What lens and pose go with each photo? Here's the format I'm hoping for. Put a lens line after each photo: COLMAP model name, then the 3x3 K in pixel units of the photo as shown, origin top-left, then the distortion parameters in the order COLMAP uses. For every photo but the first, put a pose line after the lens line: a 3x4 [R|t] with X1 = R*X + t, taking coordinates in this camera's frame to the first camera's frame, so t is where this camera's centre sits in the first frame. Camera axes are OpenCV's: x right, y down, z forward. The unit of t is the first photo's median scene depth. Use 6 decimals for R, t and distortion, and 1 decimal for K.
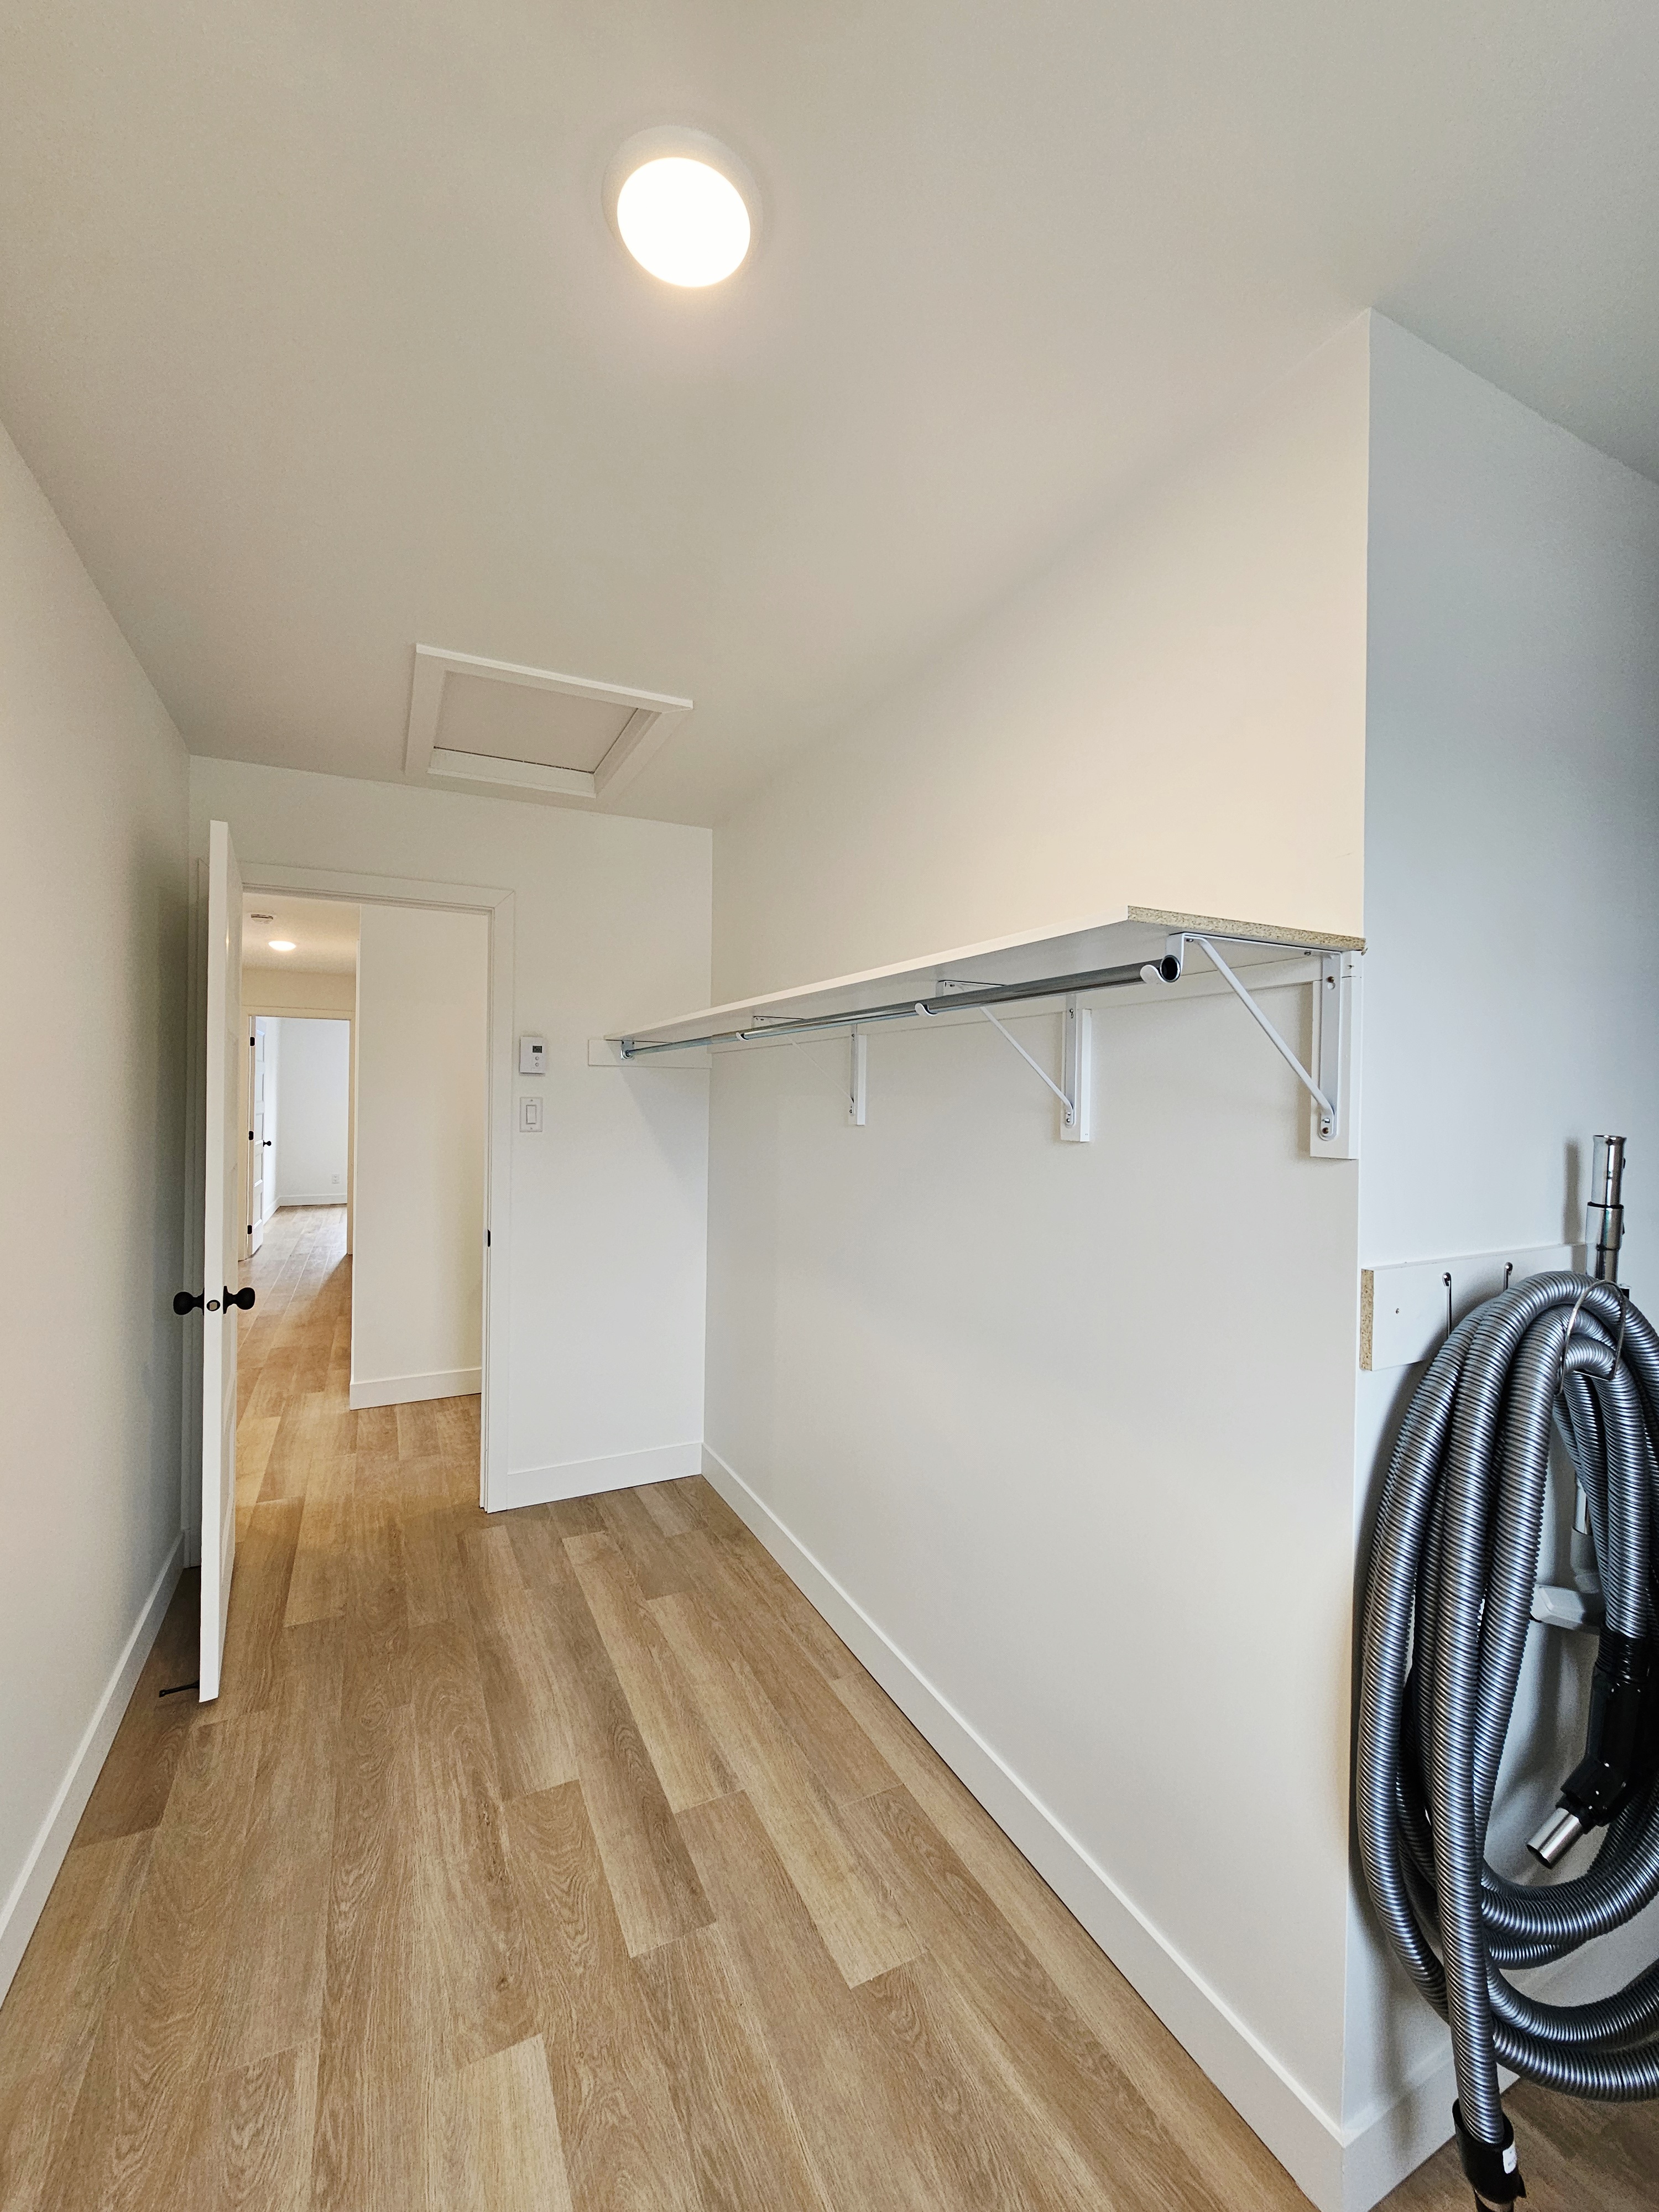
lens RADIAL K [[908.5, 0, 816.1], [0, 908.5, 1099.2], [0, 0, 1]] dist [-0.000693, 0.000274]
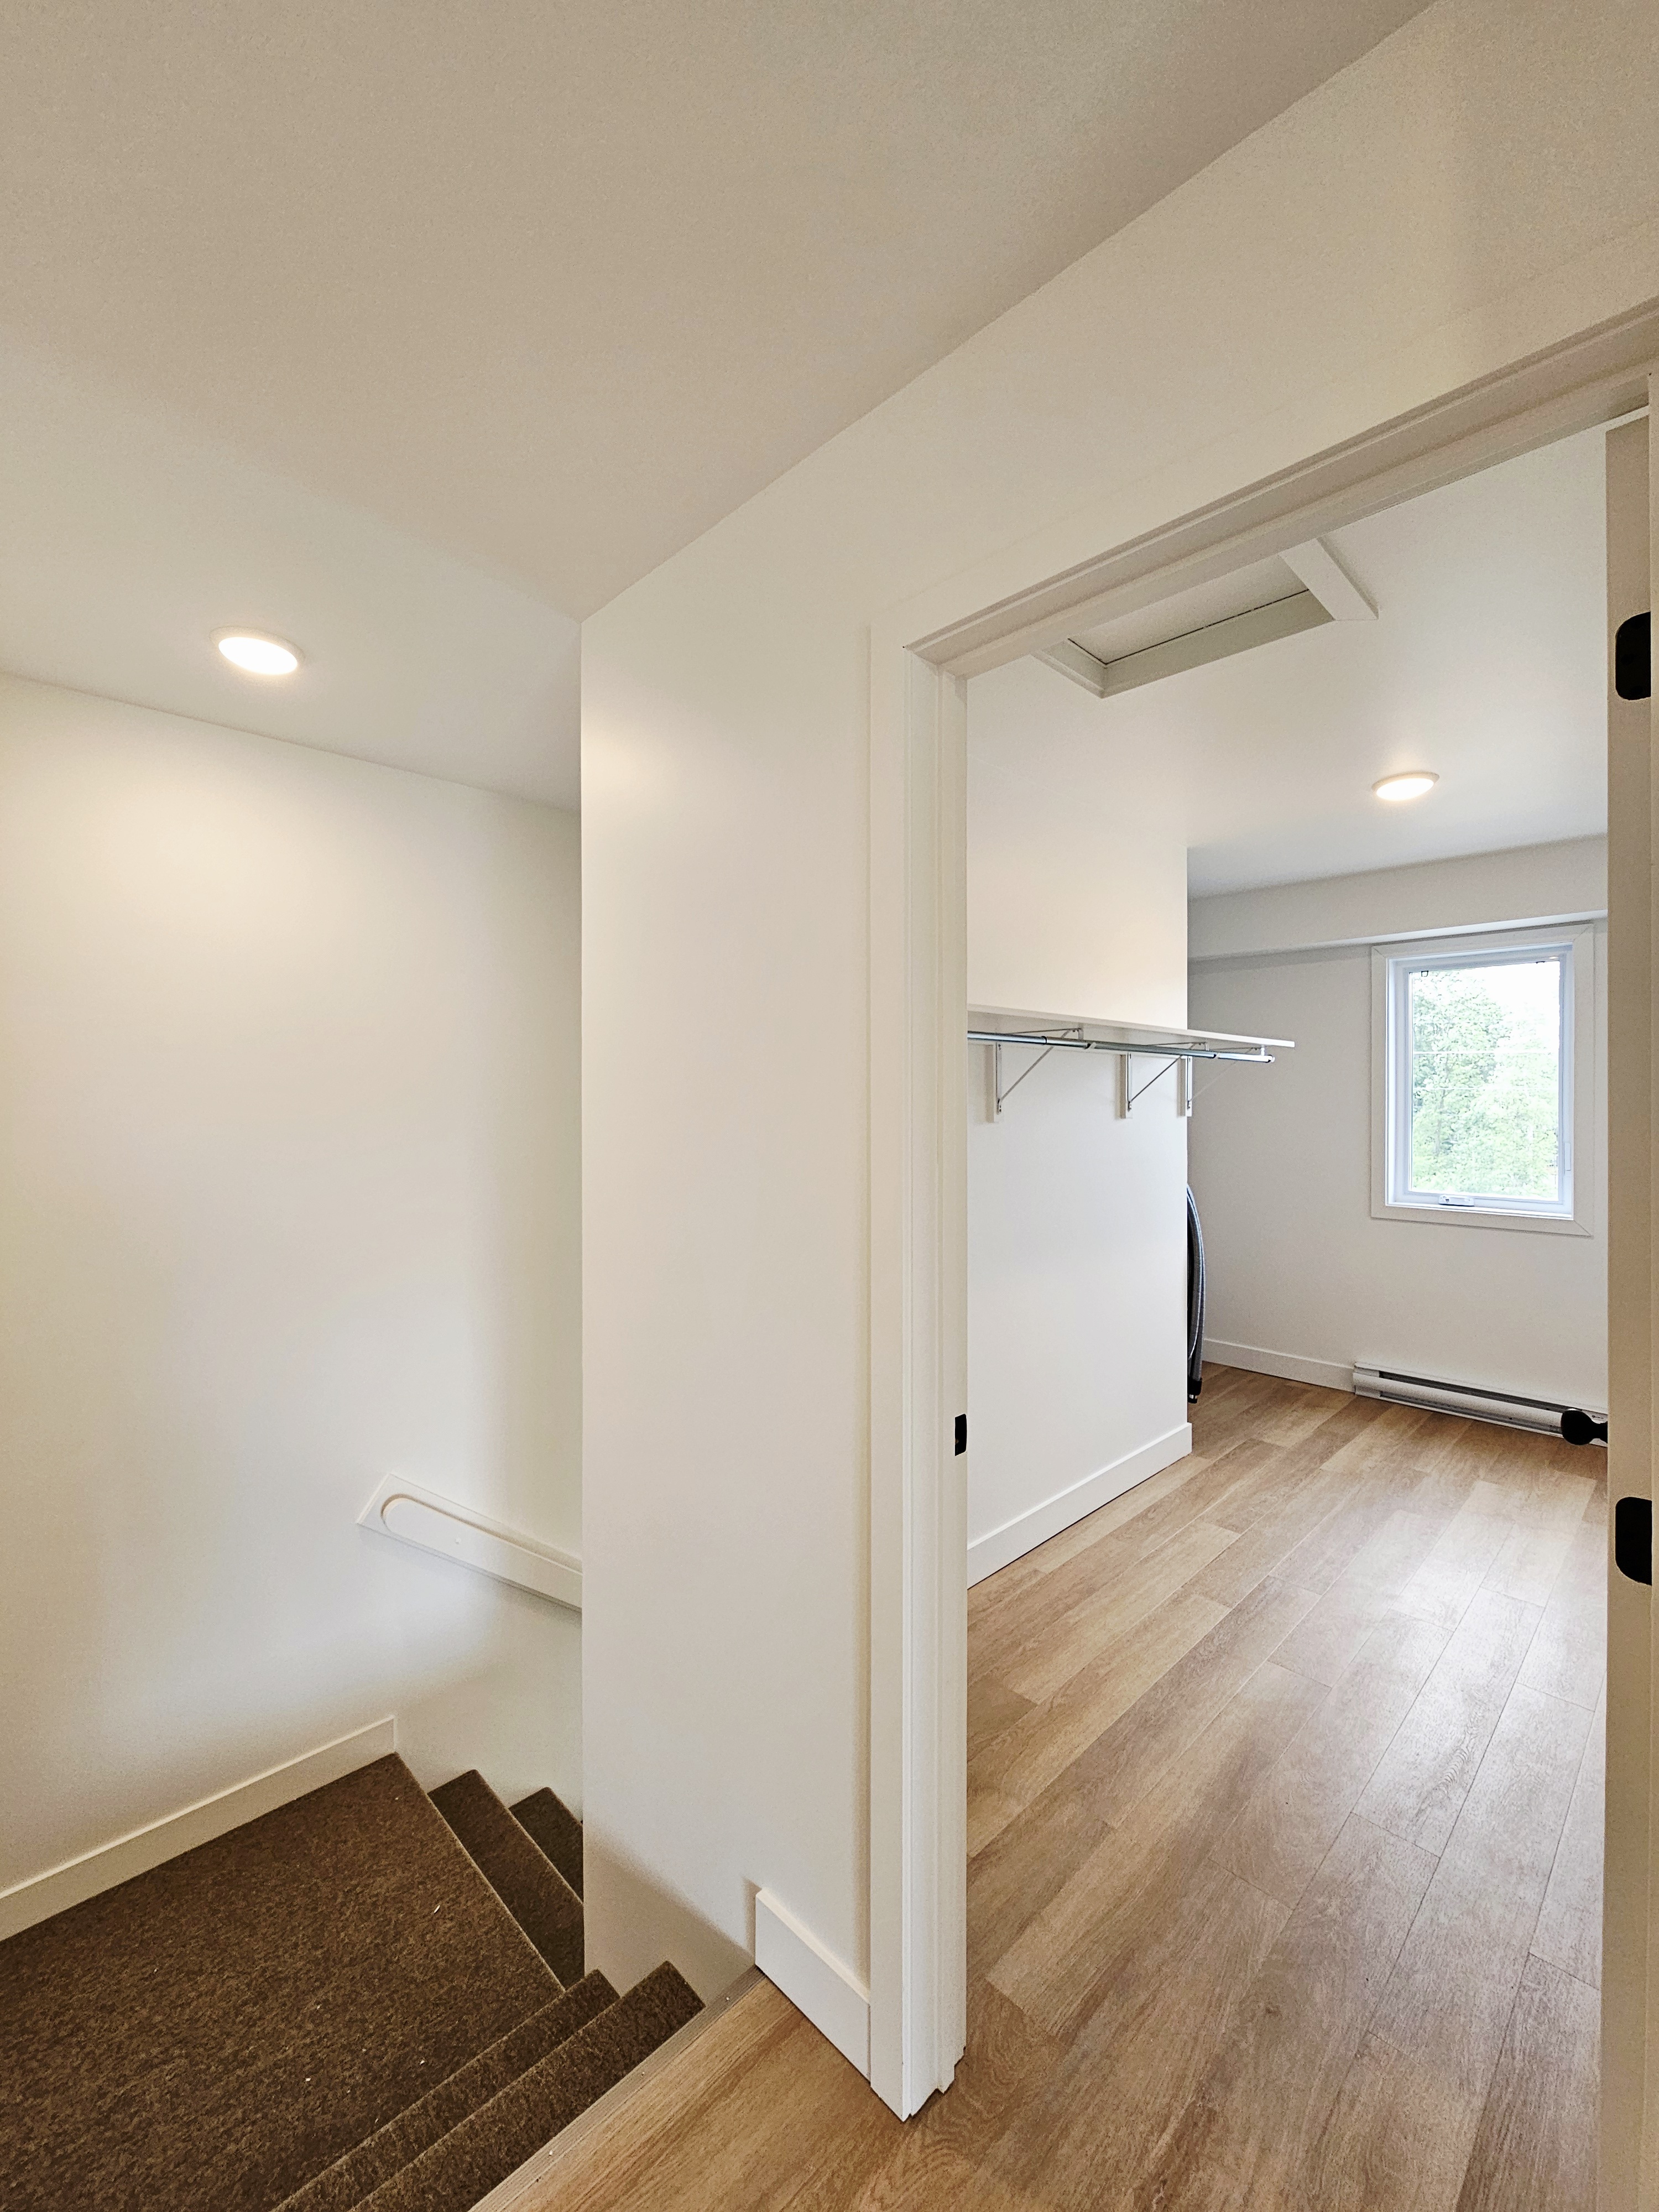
lens RADIAL K [[908.5, 0, 816.1], [0, 908.5, 1099.2], [0, 0, 1]] dist [-0.000693, 0.000274]
pose [[-0.311937, -0.018637, 0.949920, -1.026127], [-0.003925, 0.999824, 0.018328, -0.022112], [-0.950095, 0.001988, -0.311955, 1.645519]]
